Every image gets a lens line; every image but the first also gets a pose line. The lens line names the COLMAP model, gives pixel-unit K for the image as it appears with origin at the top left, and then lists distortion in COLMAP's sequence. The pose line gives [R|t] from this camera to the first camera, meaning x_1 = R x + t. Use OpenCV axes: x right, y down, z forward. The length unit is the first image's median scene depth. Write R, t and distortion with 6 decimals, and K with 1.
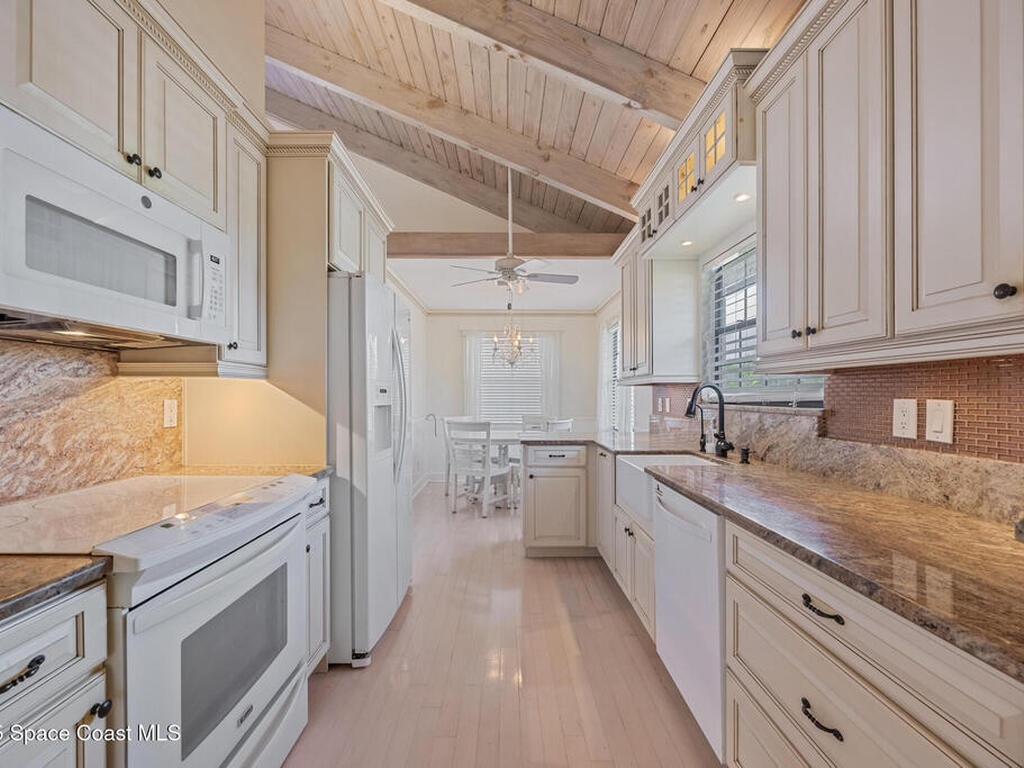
lens RADIAL K [[452.3, 0, 503.2], [0, 452.3, 394.6], [0, 0, 1]] dist [-0.000581, 0.000680]
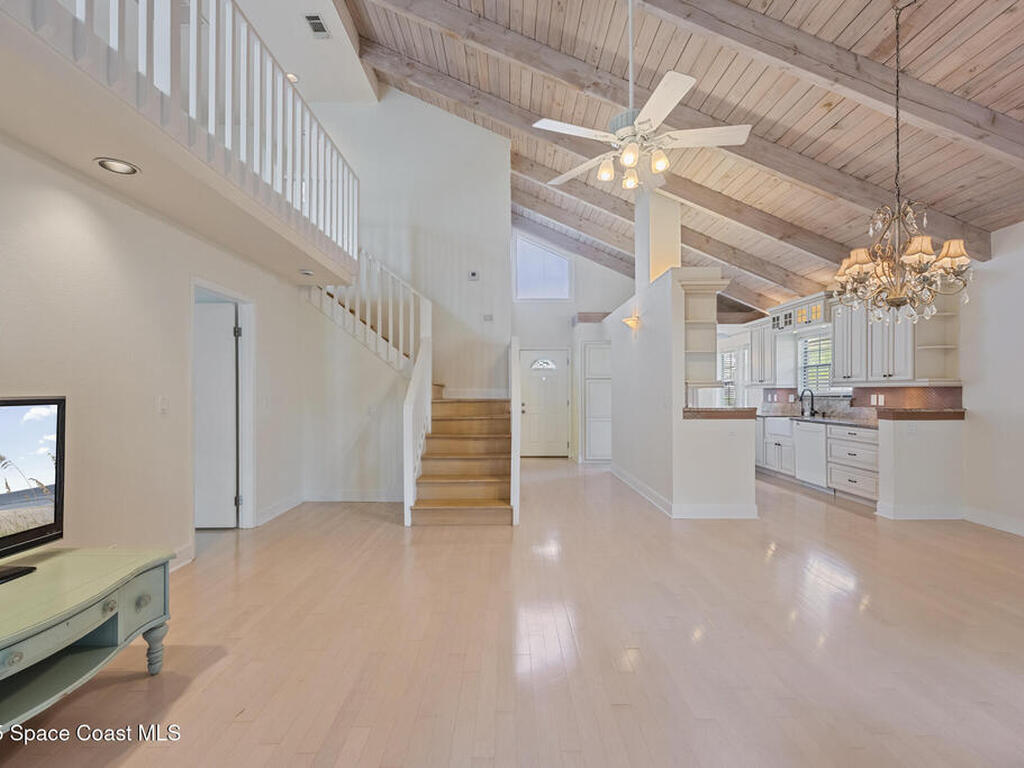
lens RADIAL K [[452.3, 0, 511.4], [0, 452.3, 391.3], [0, 0, 1]] dist [-0.000581, 0.000680]
pose [[0.999791, 0.003785, -0.020099, -1.481843], [-0.003769, 0.999993, 0.000821, -0.008606], [0.020102, -0.000745, 0.999798, -2.038652]]
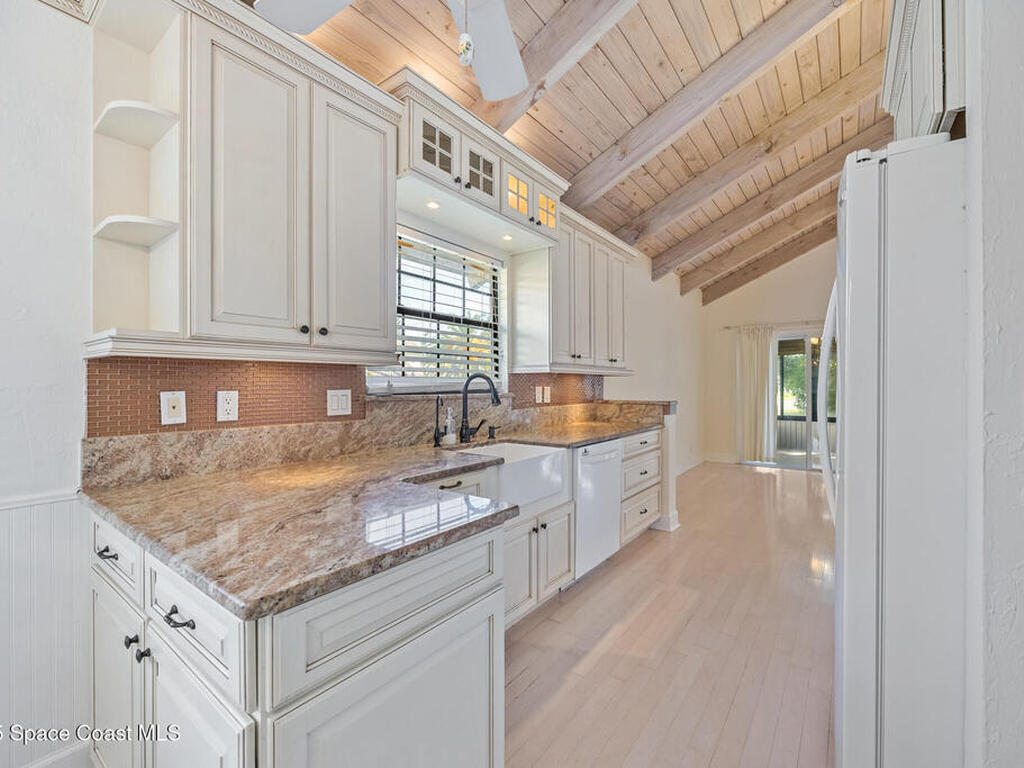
lens RADIAL K [[452.3, 0, 512.0], [0, 452.3, 385.4], [0, 0, 1]] dist [-0.000581, 0.000680]
pose [[-0.796645, 0.004064, 0.604434, -0.302480], [0.003116, 0.999992, -0.002616, 0.007178], [-0.604439, -0.000201, -0.796651, 2.130612]]
